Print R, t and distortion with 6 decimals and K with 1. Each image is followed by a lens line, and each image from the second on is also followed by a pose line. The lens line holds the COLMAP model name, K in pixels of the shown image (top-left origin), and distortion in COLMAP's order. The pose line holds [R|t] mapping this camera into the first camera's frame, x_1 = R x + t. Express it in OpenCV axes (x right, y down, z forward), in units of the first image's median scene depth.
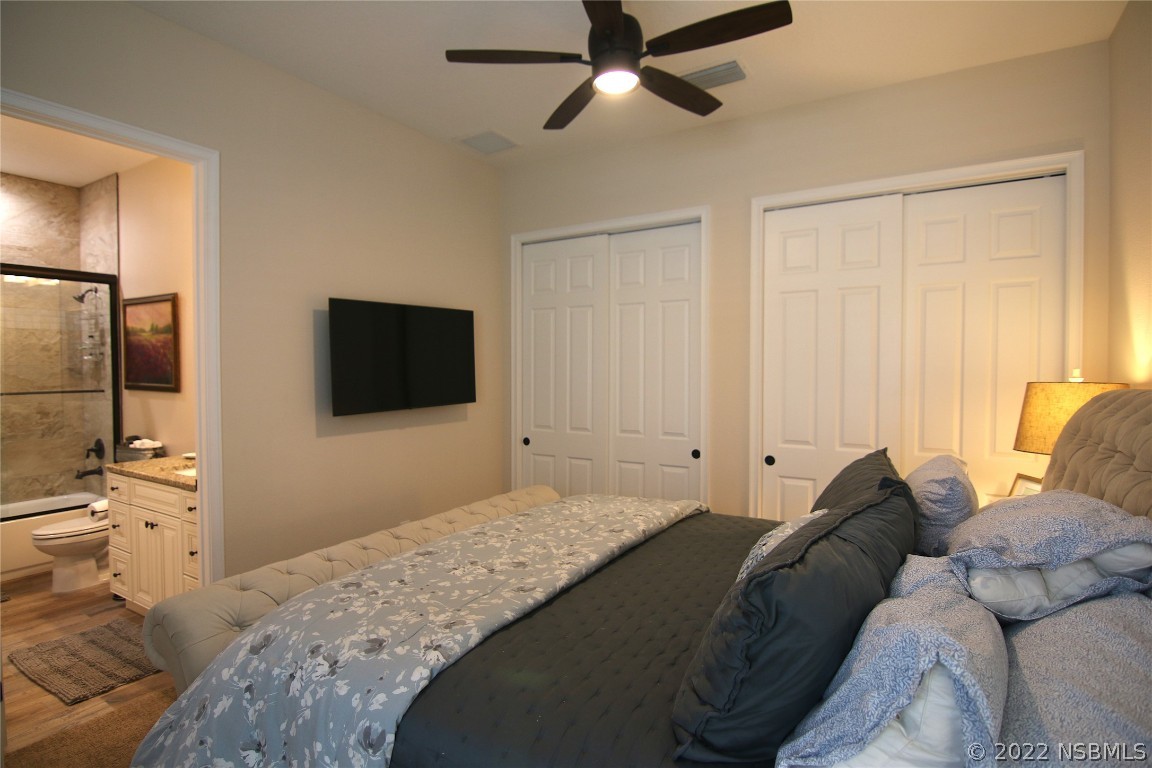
lens RADIAL K [[583.6, 0, 571.6], [0, 583.6, 384.2], [0, 0, 1]] dist [-0.002054, -0.012718]
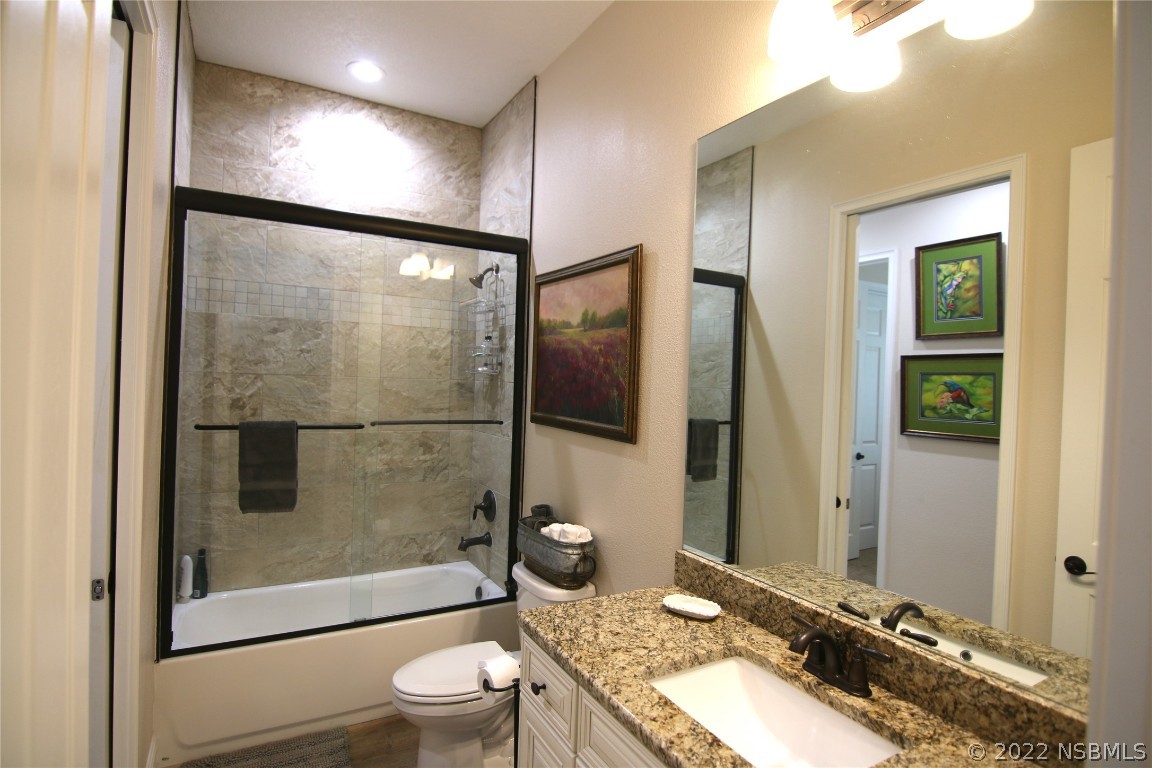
lens RADIAL K [[583.6, 0, 571.6], [0, 583.6, 384.2], [0, 0, 1]] dist [-0.002054, -0.012718]
pose [[0.870272, 0.034971, -0.491329, -0.415490], [-0.049100, 0.998668, -0.015887, -0.023010], [0.490118, 0.037950, 0.870829, 0.465656]]
